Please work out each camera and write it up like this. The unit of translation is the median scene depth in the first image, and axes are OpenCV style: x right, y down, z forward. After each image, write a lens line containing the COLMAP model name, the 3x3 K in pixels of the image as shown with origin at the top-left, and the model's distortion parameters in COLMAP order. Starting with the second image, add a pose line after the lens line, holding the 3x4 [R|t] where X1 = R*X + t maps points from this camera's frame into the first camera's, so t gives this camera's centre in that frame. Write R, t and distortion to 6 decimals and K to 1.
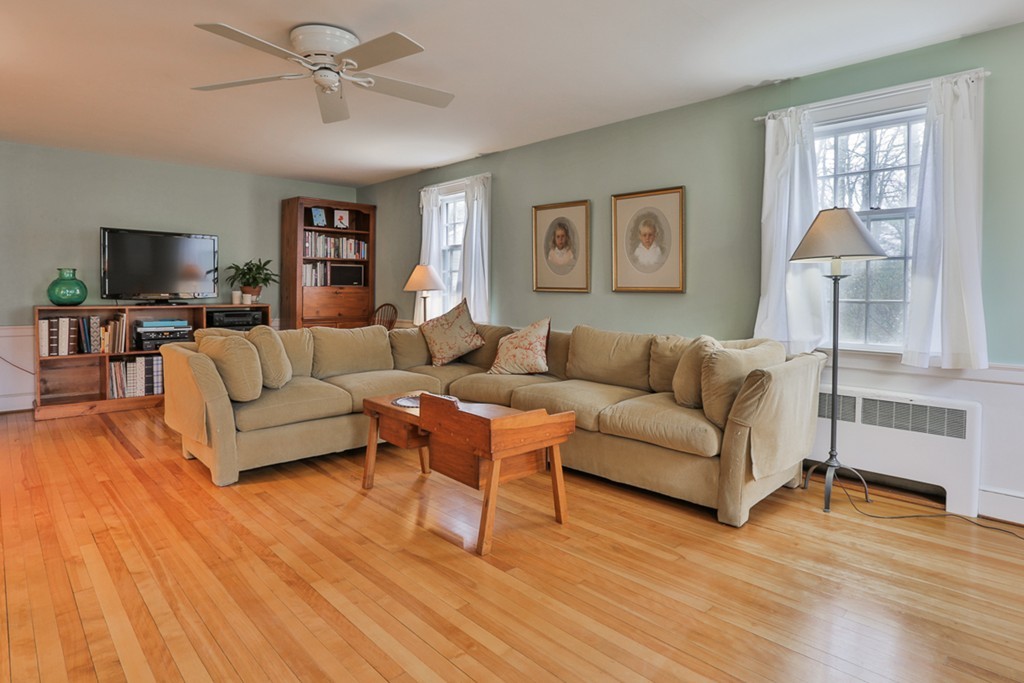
lens RADIAL K [[571.3, 0, 513.2], [0, 571.3, 293.7], [0, 0, 1]] dist [-0.079725, 0.085922]
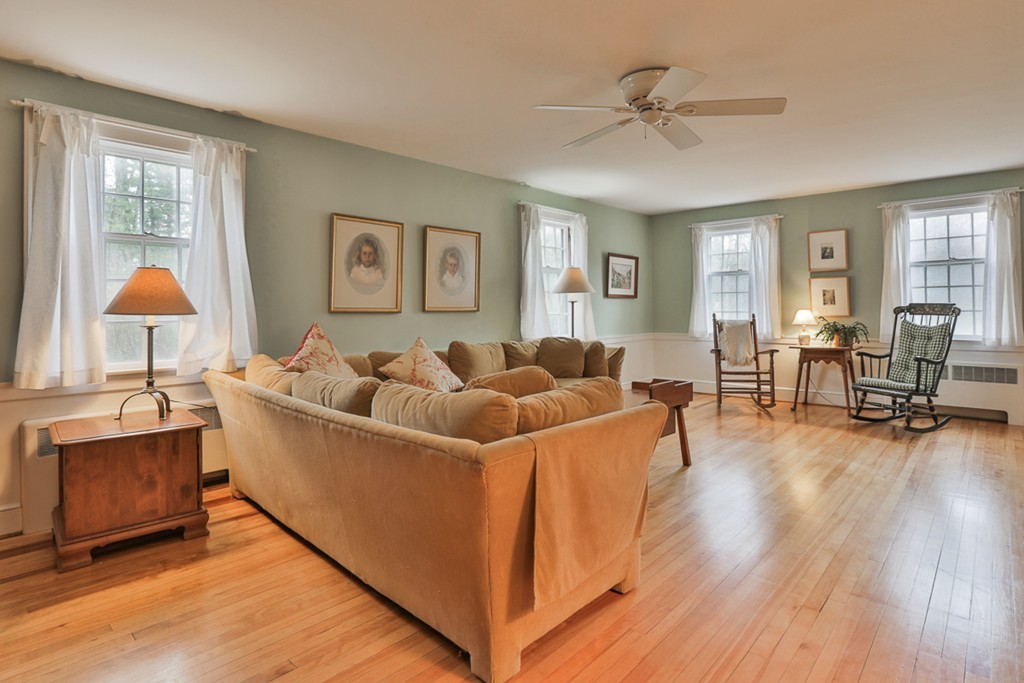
lens RADIAL K [[496.5, 0, 524.3], [0, 496.5, 337.1], [0, 0, 1]] dist [-0.060832, 0.021680]
pose [[-0.049297, -0.058172, 0.997089, -0.761649], [0.018052, 0.998087, 0.059123, -0.006026], [-0.998621, 0.020914, -0.048153, 0.794207]]
